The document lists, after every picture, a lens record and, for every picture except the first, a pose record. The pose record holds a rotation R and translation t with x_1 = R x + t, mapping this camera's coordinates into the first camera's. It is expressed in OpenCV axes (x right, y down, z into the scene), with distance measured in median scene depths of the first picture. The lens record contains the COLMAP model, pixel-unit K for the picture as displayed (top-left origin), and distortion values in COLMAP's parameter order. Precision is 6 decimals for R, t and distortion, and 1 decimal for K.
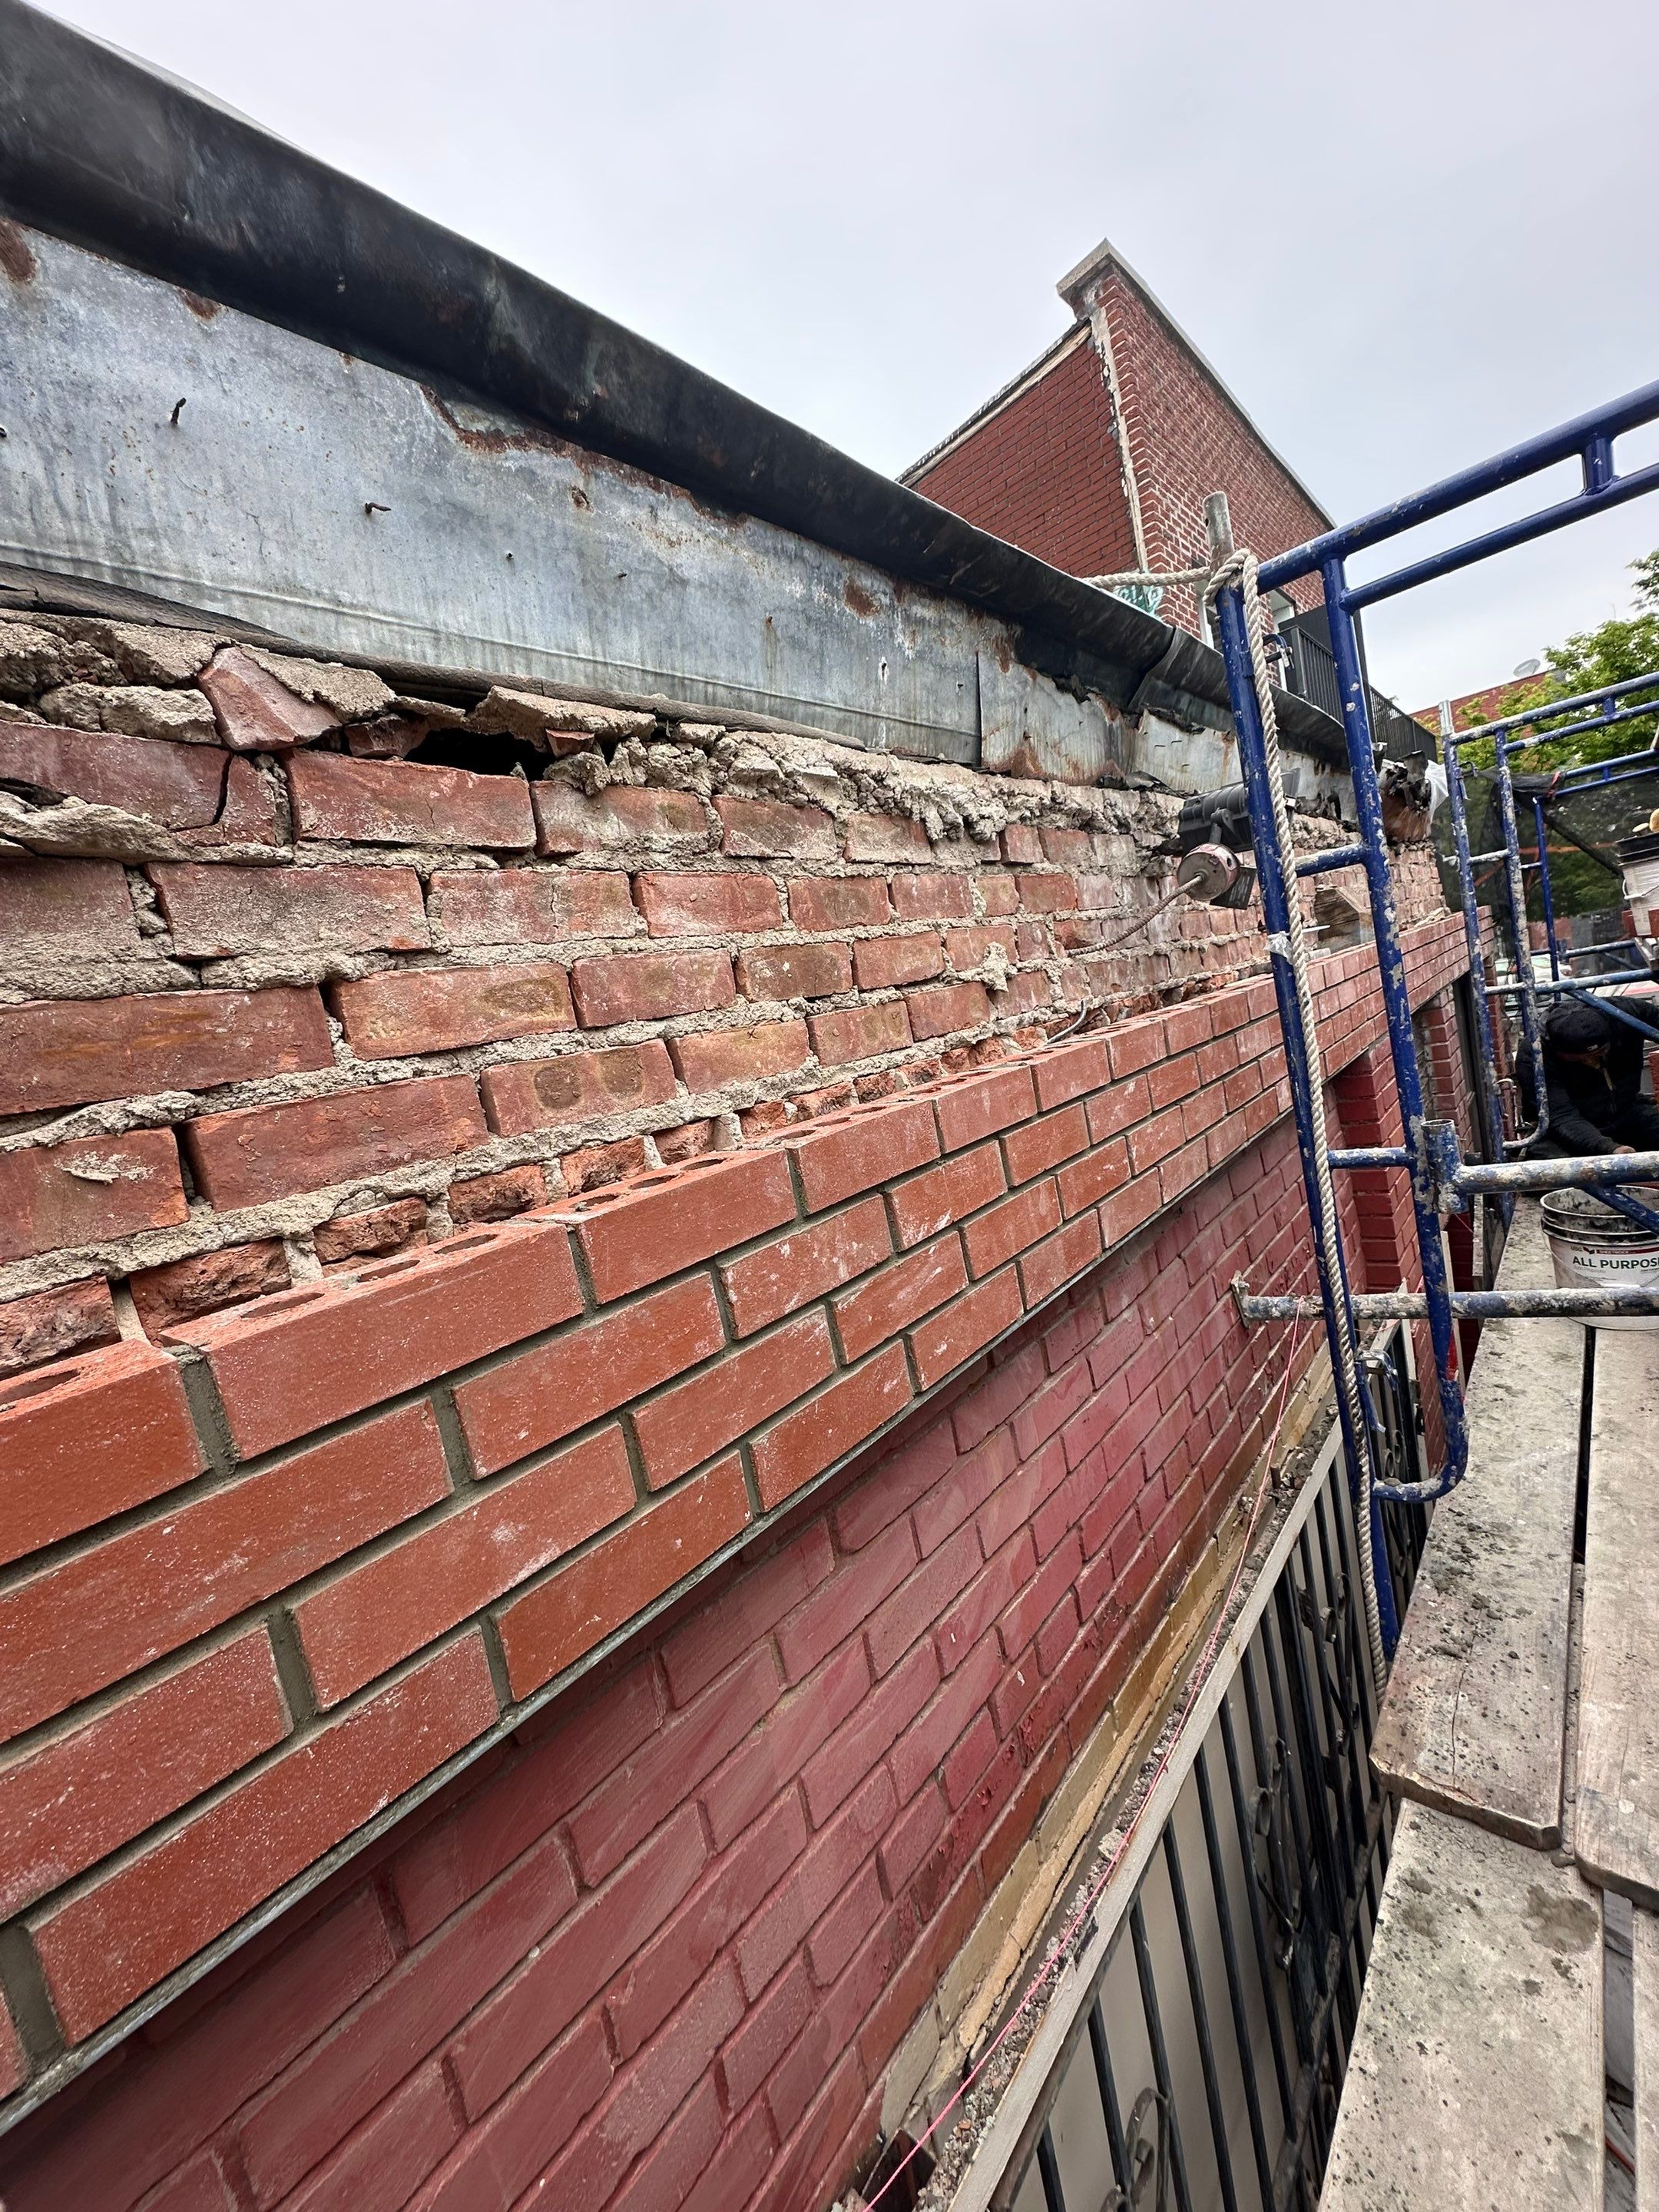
lens RADIAL K [[875.0, 0, 834.6], [0, 875.0, 1106.7], [0, 0, 1]] dist [0.001169, -0.000199]
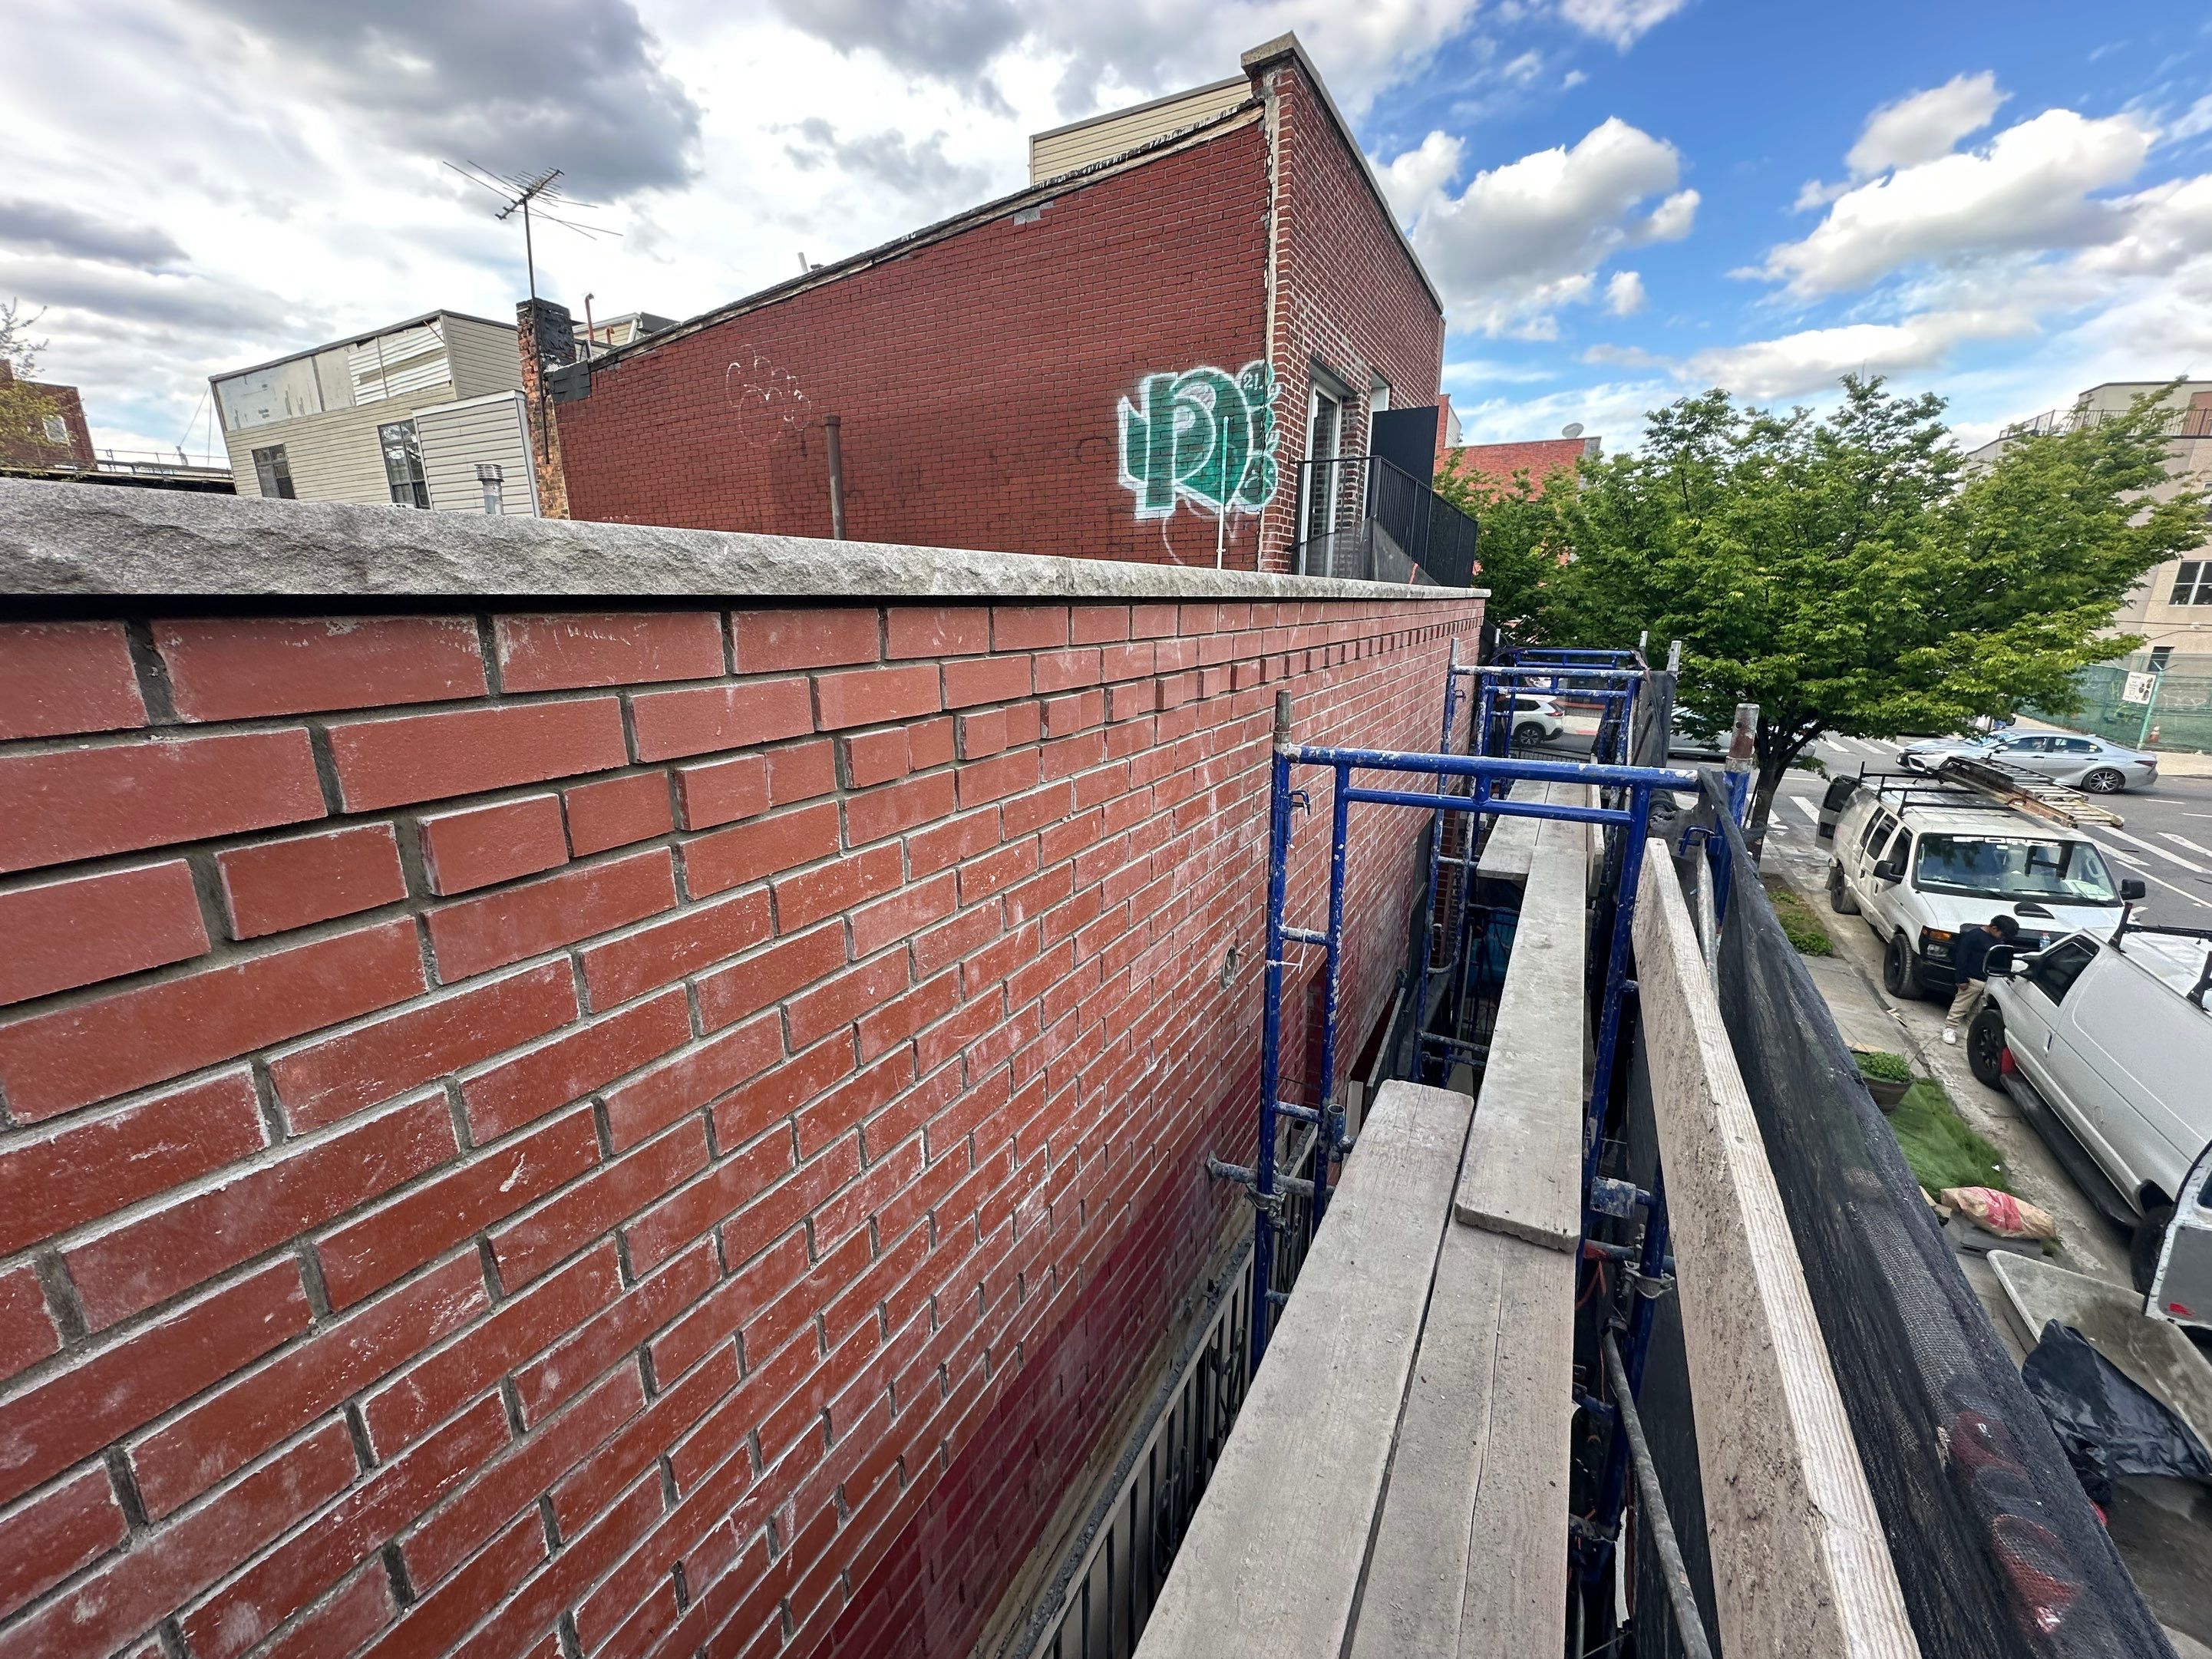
lens RADIAL K [[874.9, 0, 1106.0], [0, 874.9, 829.5], [0, 0, 1]] dist [0.001169, -0.000199]
pose [[0.958054, 0.125118, 0.257832, -0.049871], [-0.160421, 0.979640, 0.120705, -0.146865], [-0.237480, -0.157003, 0.958620, -0.089122]]
